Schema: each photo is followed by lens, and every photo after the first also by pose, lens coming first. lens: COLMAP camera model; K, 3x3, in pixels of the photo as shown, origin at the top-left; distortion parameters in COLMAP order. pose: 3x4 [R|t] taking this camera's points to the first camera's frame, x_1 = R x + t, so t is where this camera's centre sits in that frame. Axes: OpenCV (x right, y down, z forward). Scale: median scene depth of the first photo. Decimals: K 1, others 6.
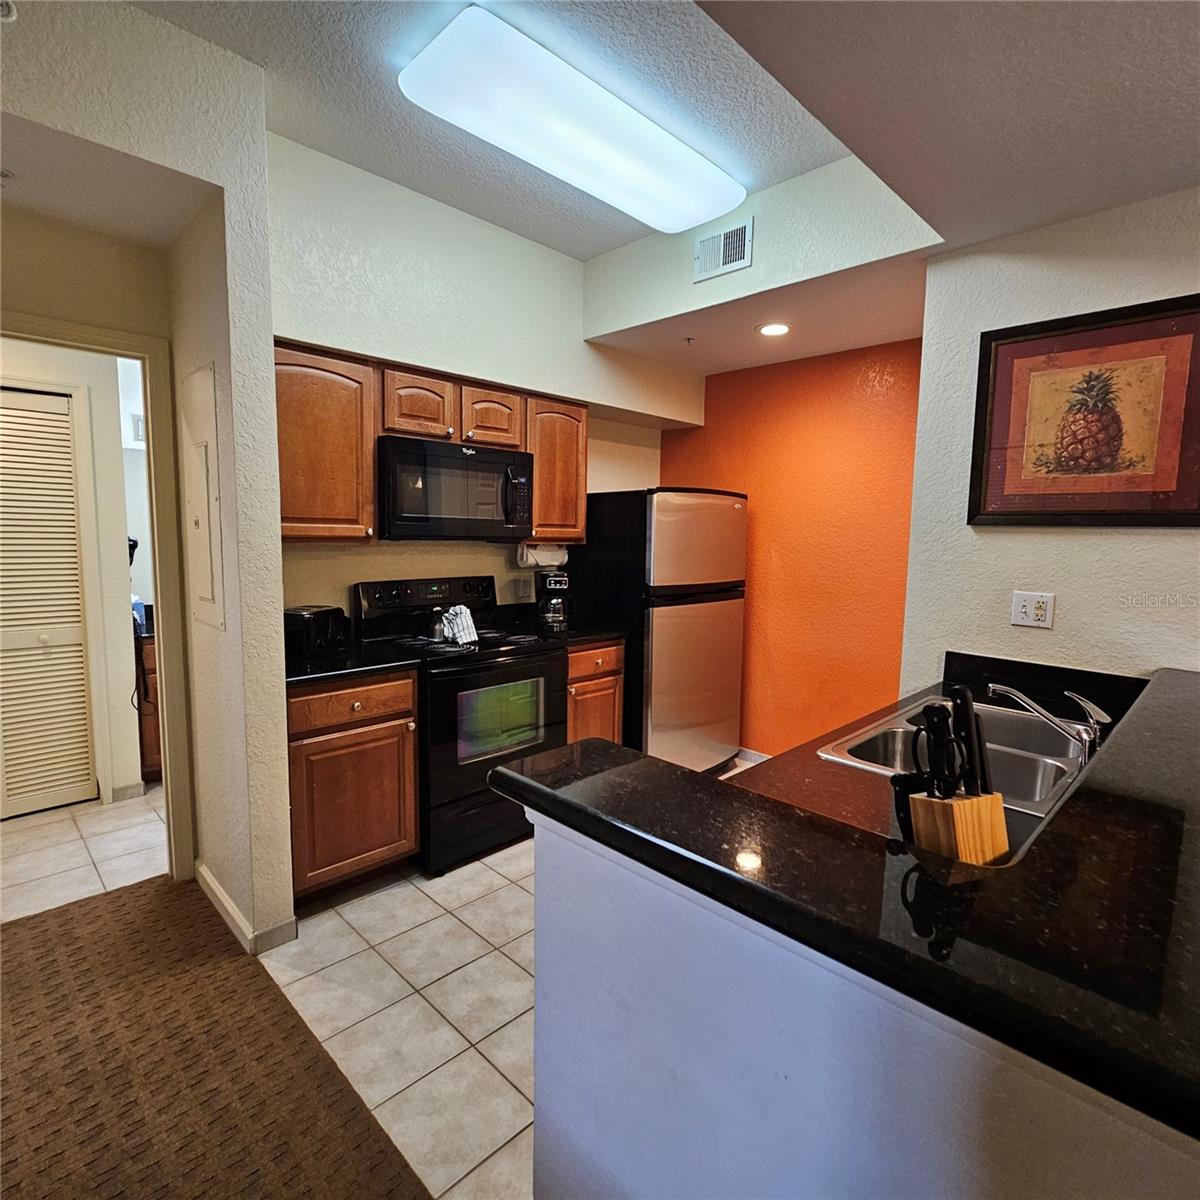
lens RADIAL K [[658.4, 0, 599.6], [0, 658.4, 596.7], [0, 0, 1]] dist [-0.003222, 0.001599]
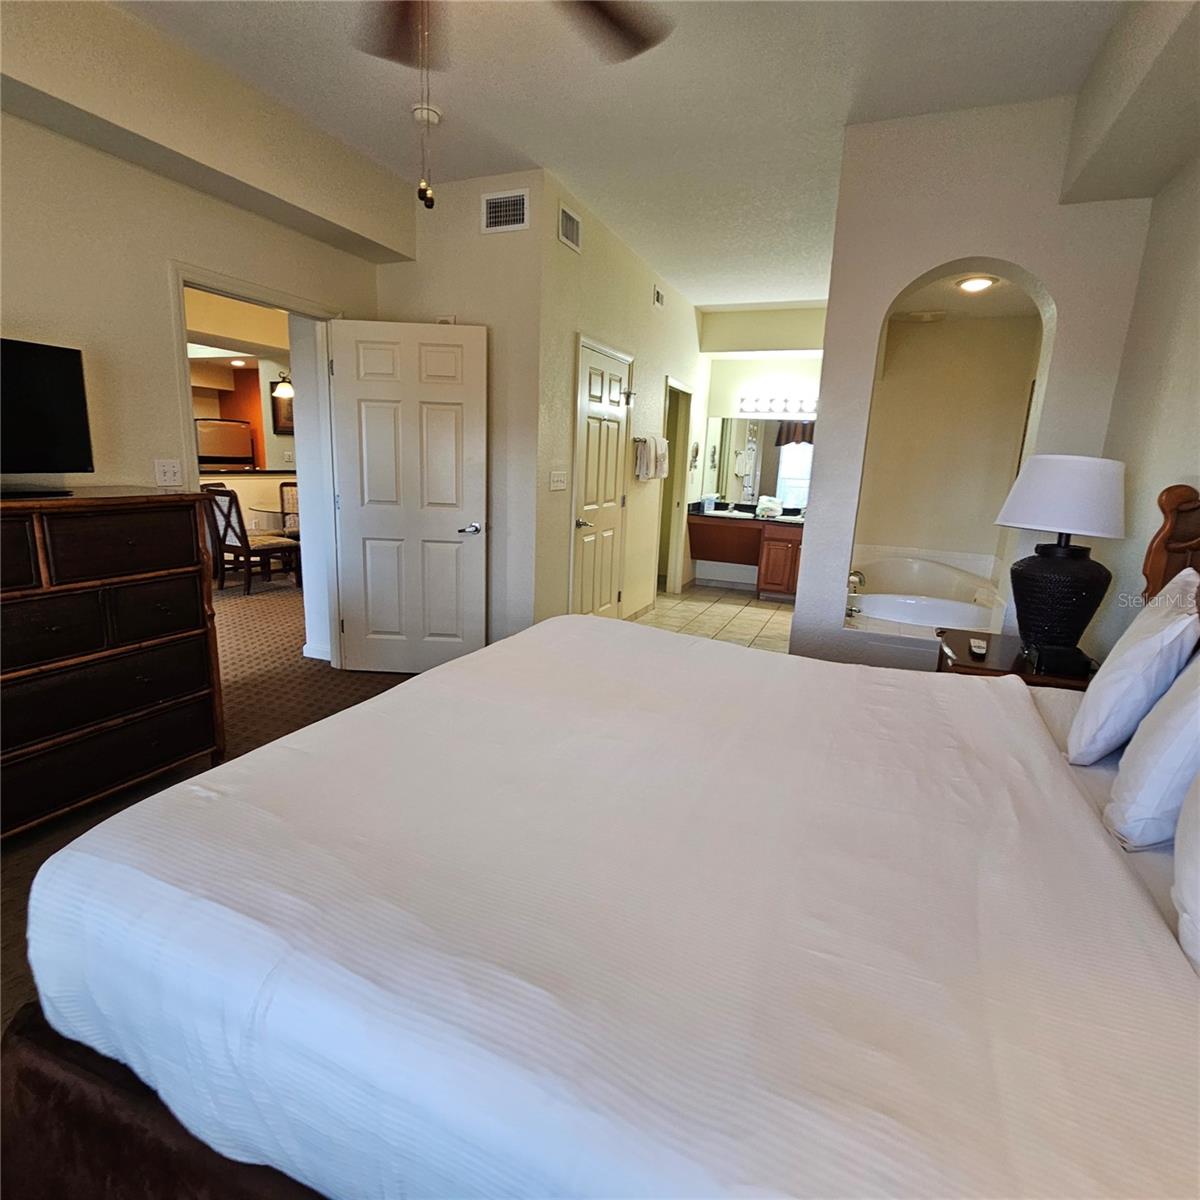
lens RADIAL K [[658.4, 0, 607.6], [0, 658.4, 601.9], [0, 0, 1]] dist [-0.003222, 0.001599]
pose [[0.922835, -0.063907, 0.379857, 0.720638], [0.015231, 0.991424, 0.129793, 0.327068], [-0.384895, -0.113992, 0.915894, -2.815058]]
